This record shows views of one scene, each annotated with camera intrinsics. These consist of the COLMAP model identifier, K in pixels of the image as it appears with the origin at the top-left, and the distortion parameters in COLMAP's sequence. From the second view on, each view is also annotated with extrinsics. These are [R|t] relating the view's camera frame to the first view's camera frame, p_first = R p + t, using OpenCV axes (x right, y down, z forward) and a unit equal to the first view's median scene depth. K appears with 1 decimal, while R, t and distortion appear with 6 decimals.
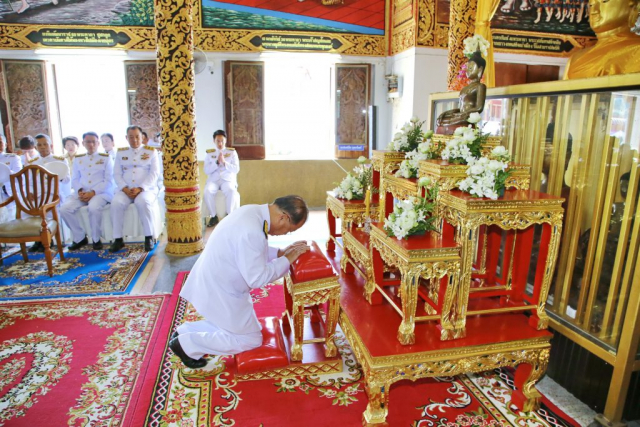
lens RADIAL K [[428.9, 0, 326.2], [0, 428.9, 213.3], [0, 0, 1]] dist [-0.121561, 0.063300]
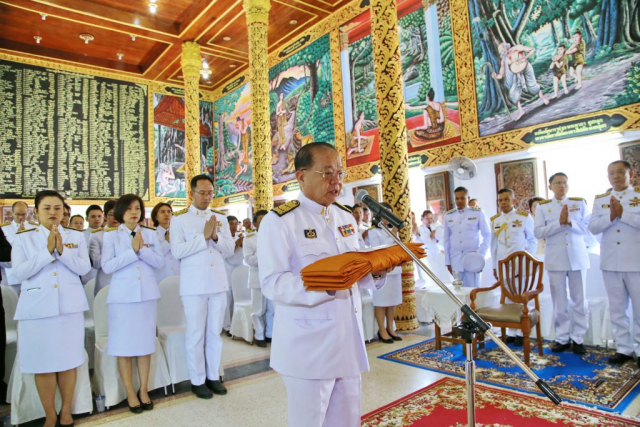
lens RADIAL K [[428.9, 0, 323.4], [0, 428.9, 222.8], [0, 0, 1]] dist [-0.121561, 0.063300]
pose [[0.485084, -0.065911, -0.871980, -0.060662], [-0.144237, 0.977467, -0.154124, 0.039301], [0.862490, 0.200535, 0.464646, 0.106508]]
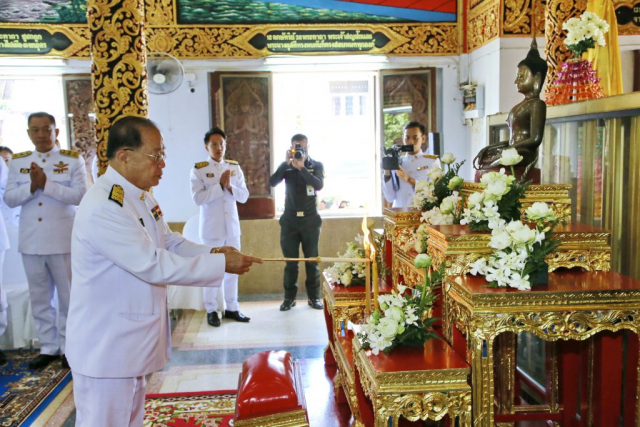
lens RADIAL K [[667.4, 0, 323.2], [0, 667.4, 215.3], [0, 0, 1]] dist [0.062983, 0.000000]
pose [[0.991768, -0.016845, -0.126936, 0.104297], [0.001466, 0.992738, -0.120291, -0.010898], [0.128041, 0.119114, 0.984590, -0.006701]]
